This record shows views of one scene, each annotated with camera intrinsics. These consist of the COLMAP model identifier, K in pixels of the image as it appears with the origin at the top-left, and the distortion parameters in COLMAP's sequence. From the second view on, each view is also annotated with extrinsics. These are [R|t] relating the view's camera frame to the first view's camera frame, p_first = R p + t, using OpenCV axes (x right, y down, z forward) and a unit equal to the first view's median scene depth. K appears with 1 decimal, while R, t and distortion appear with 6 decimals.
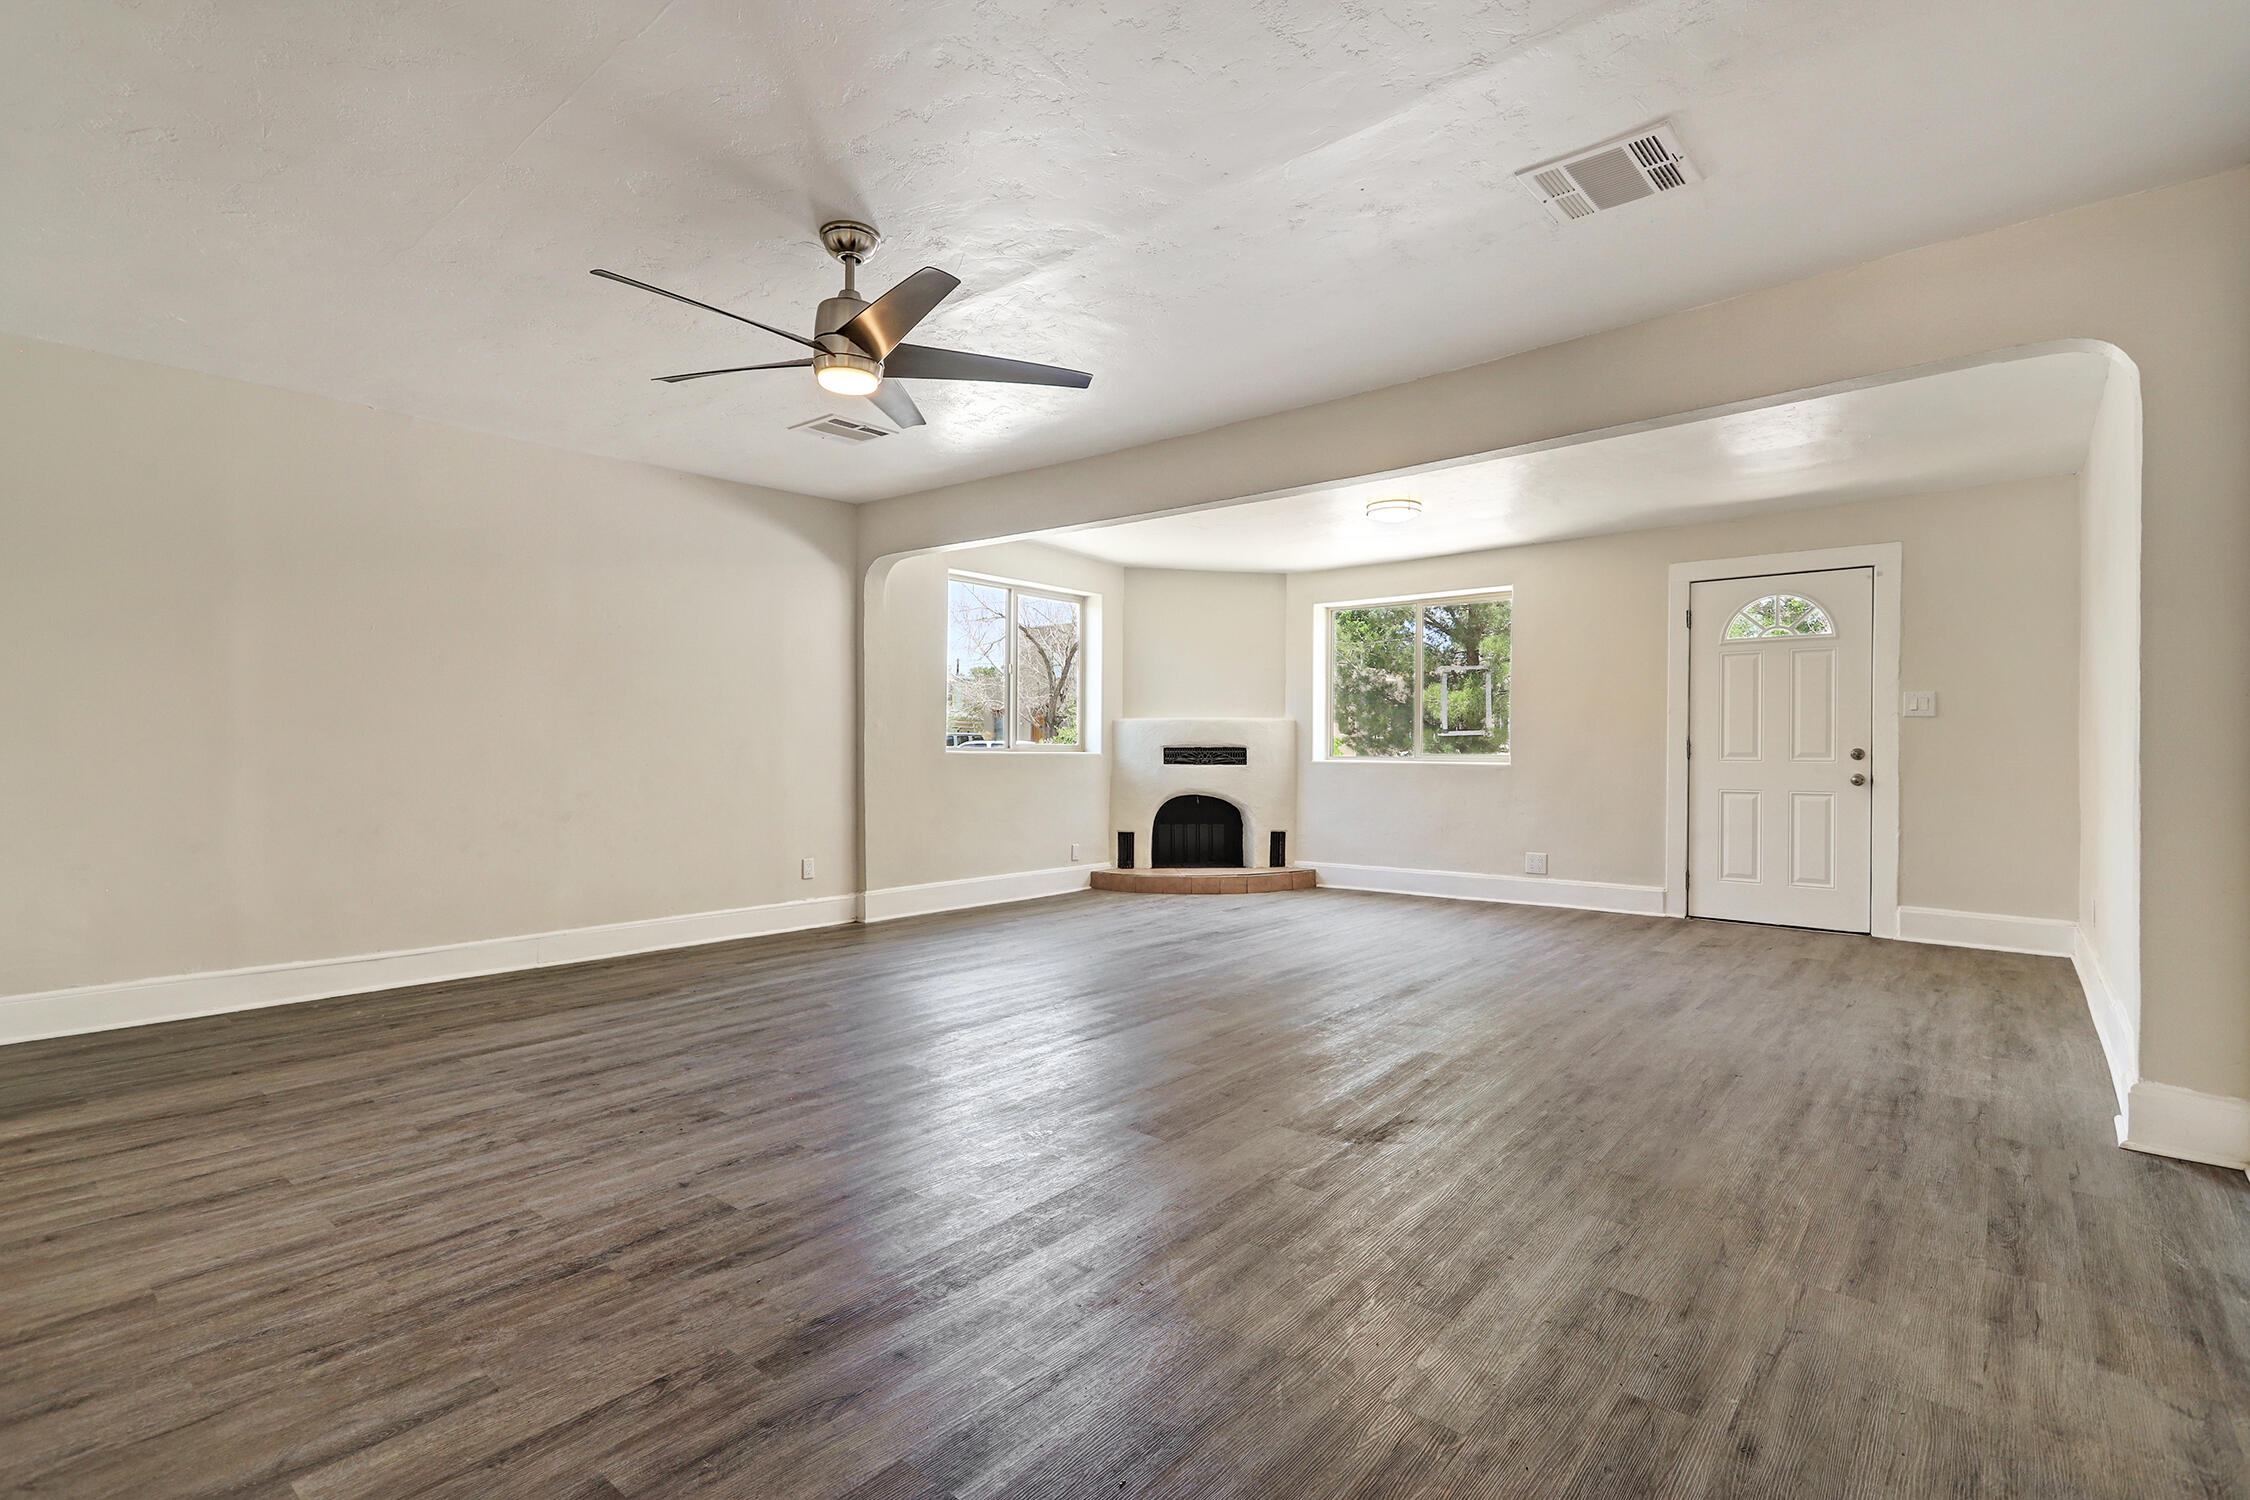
lens RADIAL K [[1091.3, 0, 1122.9], [0, 1091.3, 770.6], [0, 0, 1]] dist [-0.005226, 0.001017]
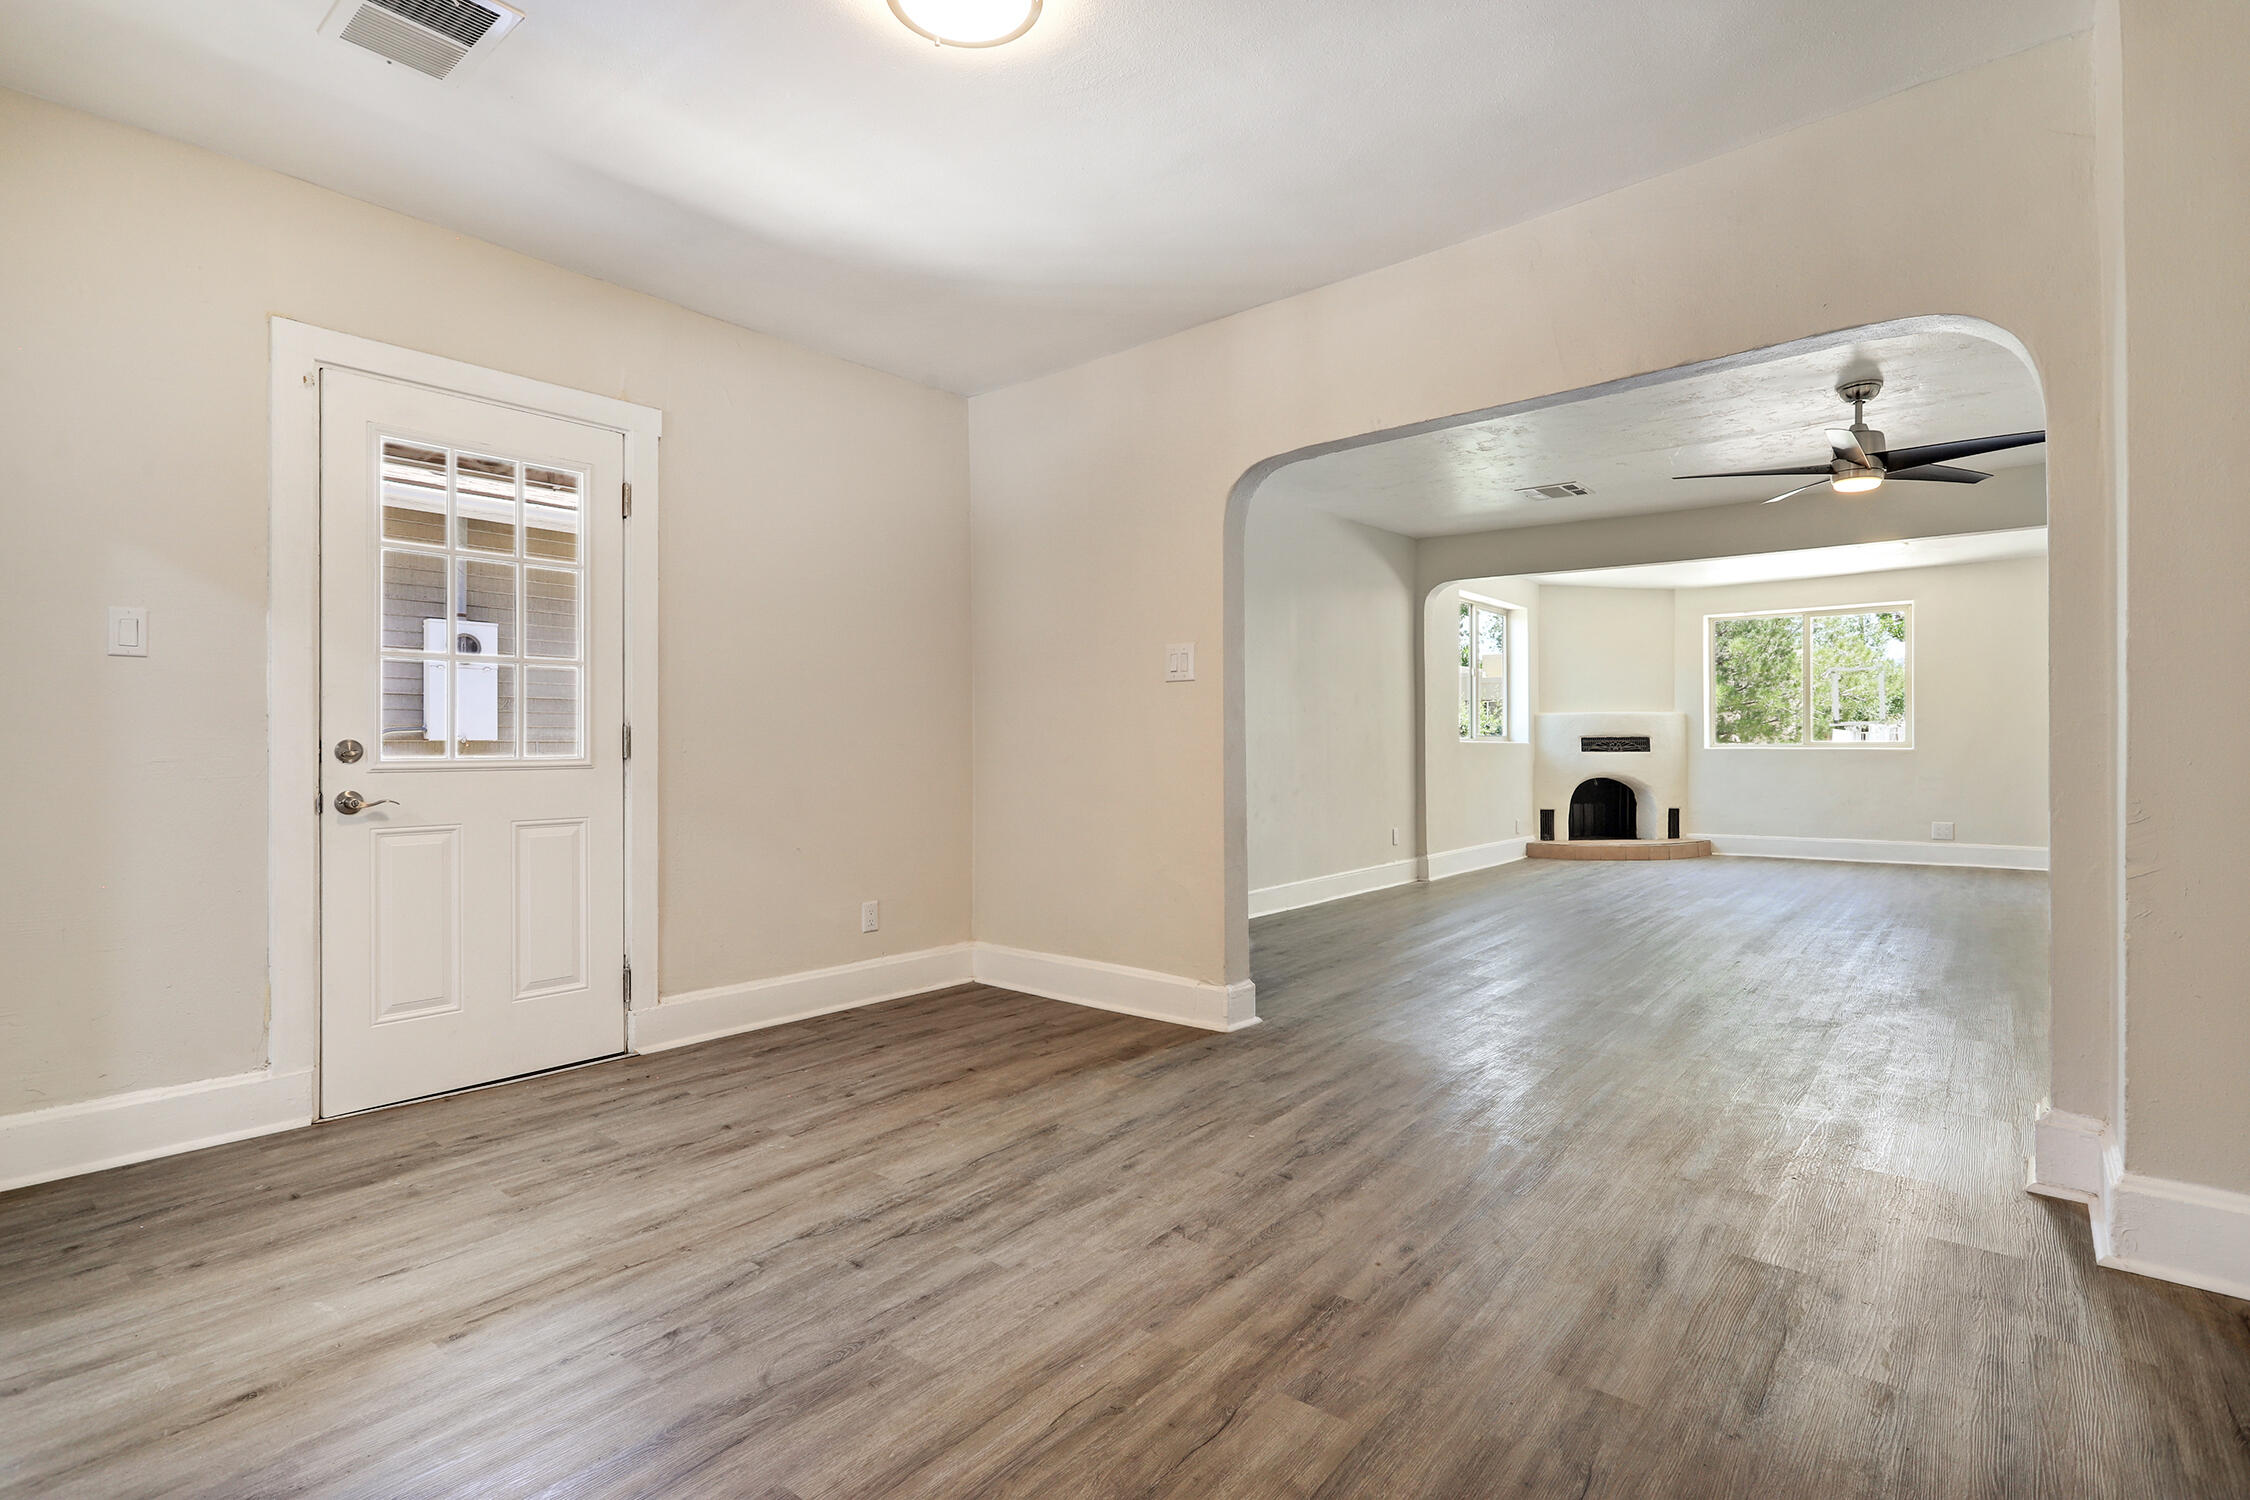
lens RADIAL K [[1091.3, 0, 1127.6], [0, 1091.3, 741.7], [0, 0, 1]] dist [-0.005226, 0.001017]
pose [[0.999808, -0.004855, 0.019008, -0.474466], [0.005242, 0.999779, -0.020357, 0.004783], [-0.018905, 0.020453, 0.999612, -0.167920]]
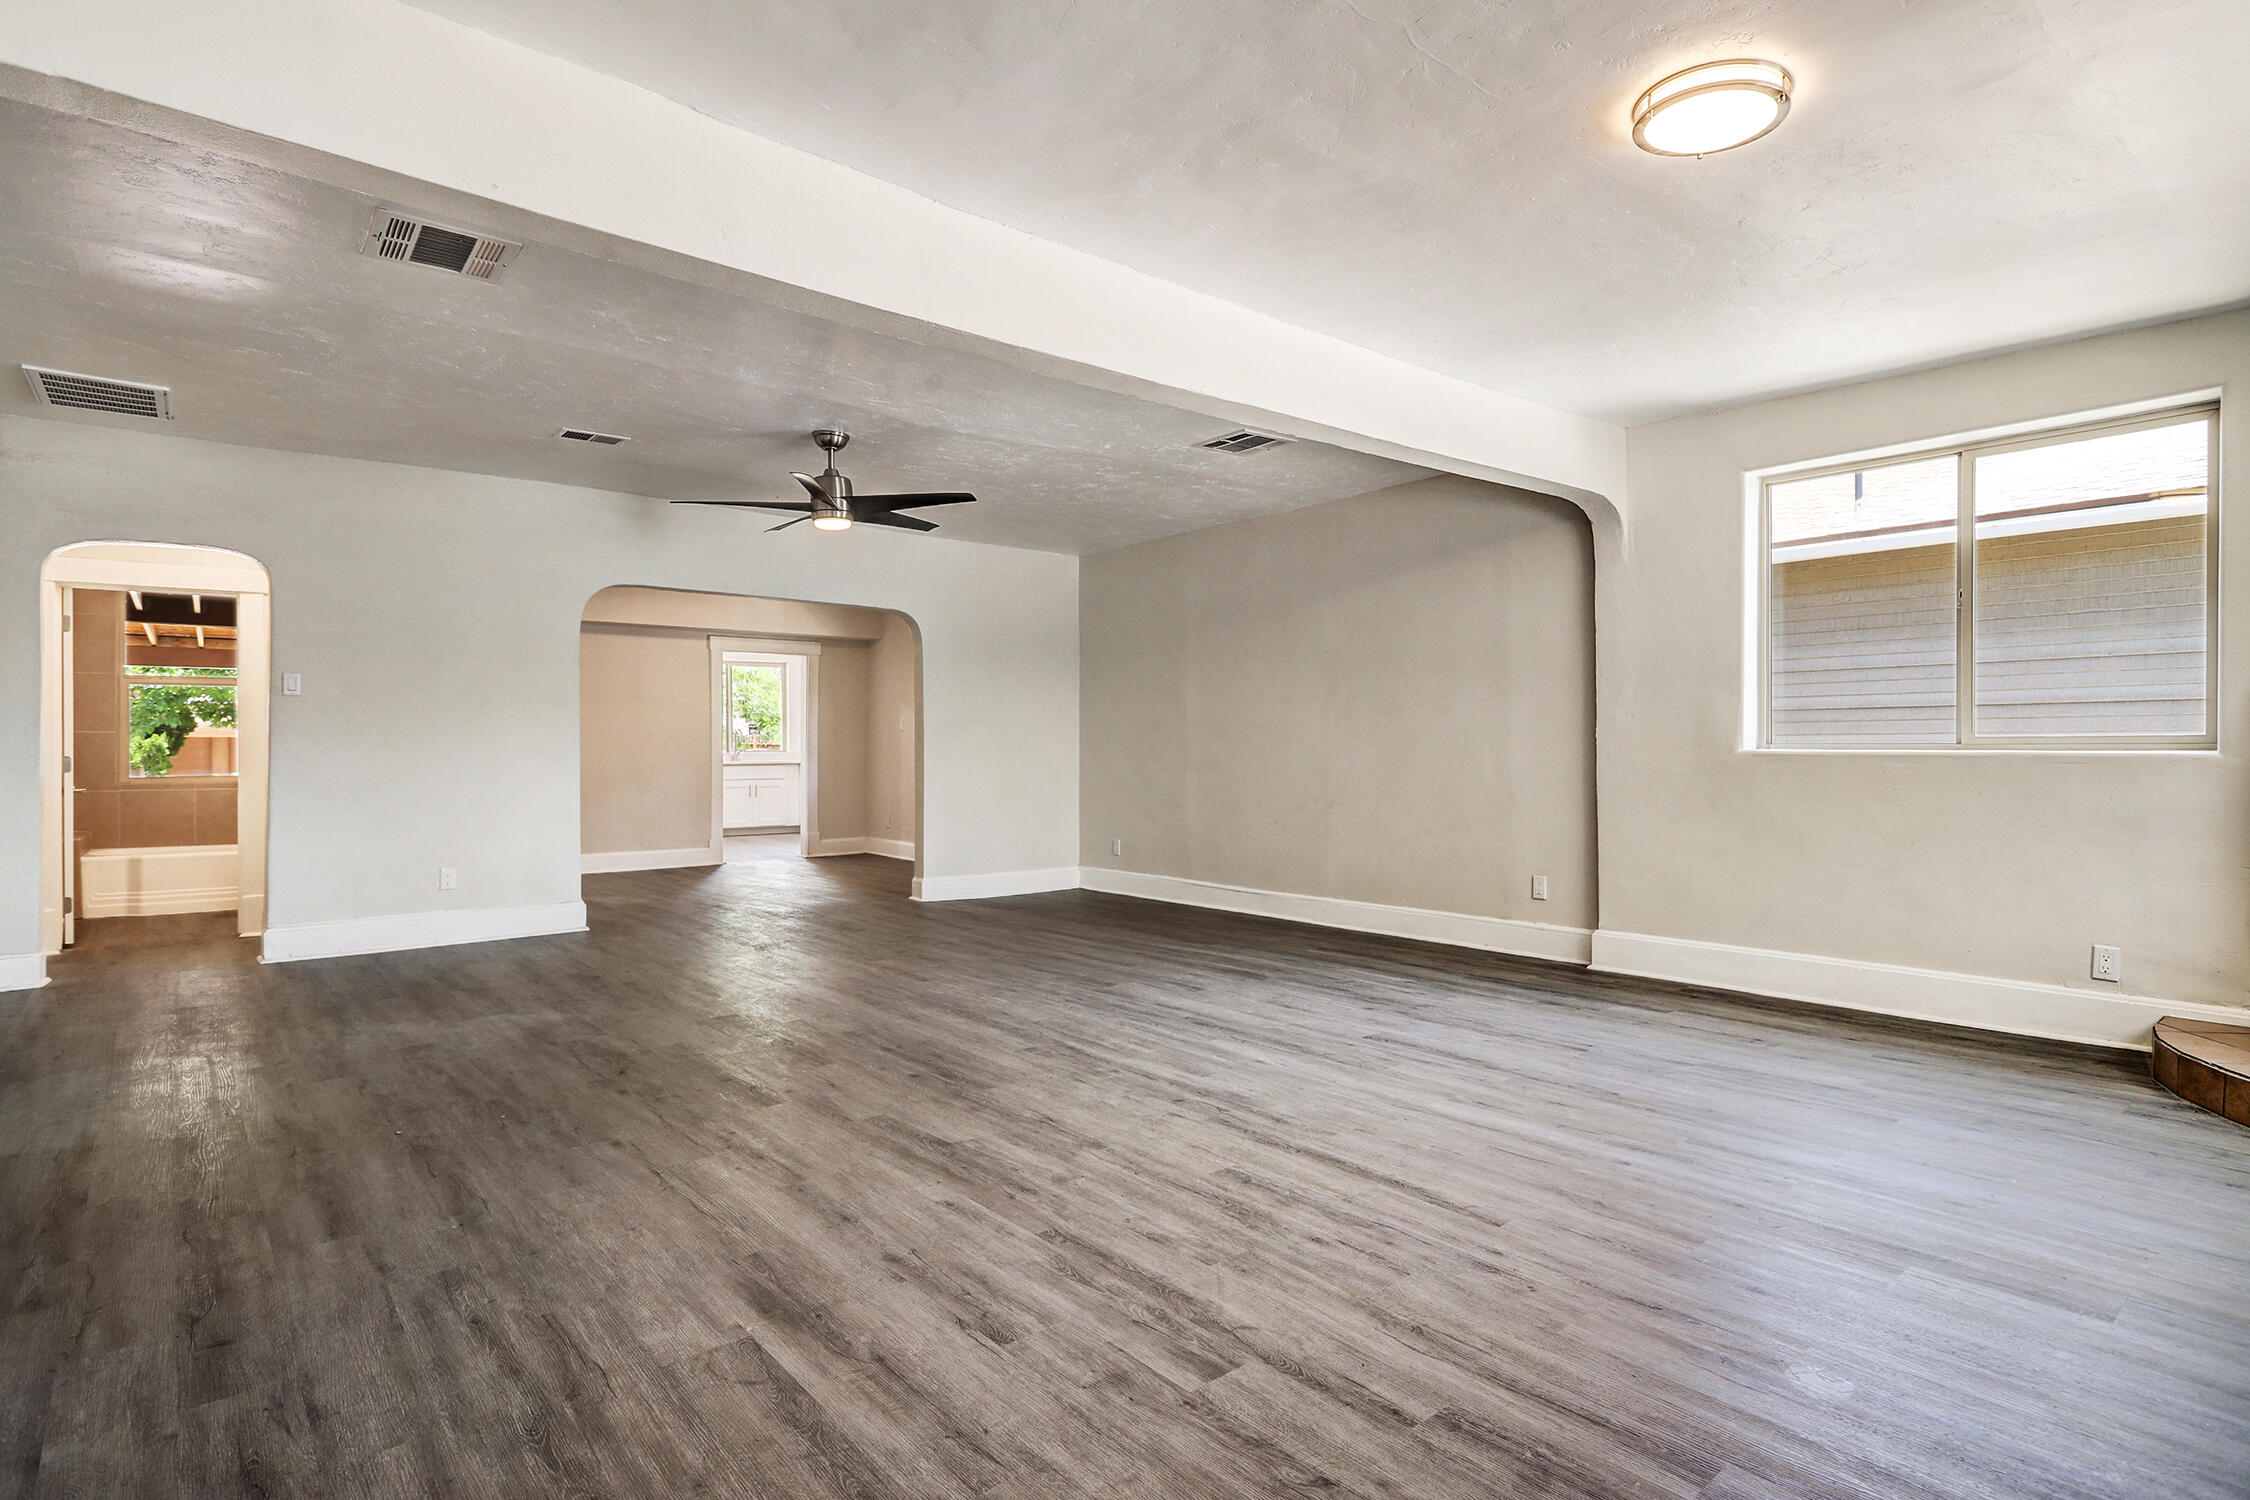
lens RADIAL K [[1151.3, 0, 1121.1], [0, 1151.3, 745.5], [0, 0, 1]] dist [-0.017705, 0.000875]
pose [[-0.191273, -0.008078, -0.981504, 0.512008], [-0.019418, 0.999802, -0.004445, -0.008501], [0.981345, 0.018208, -0.191392, 0.664595]]
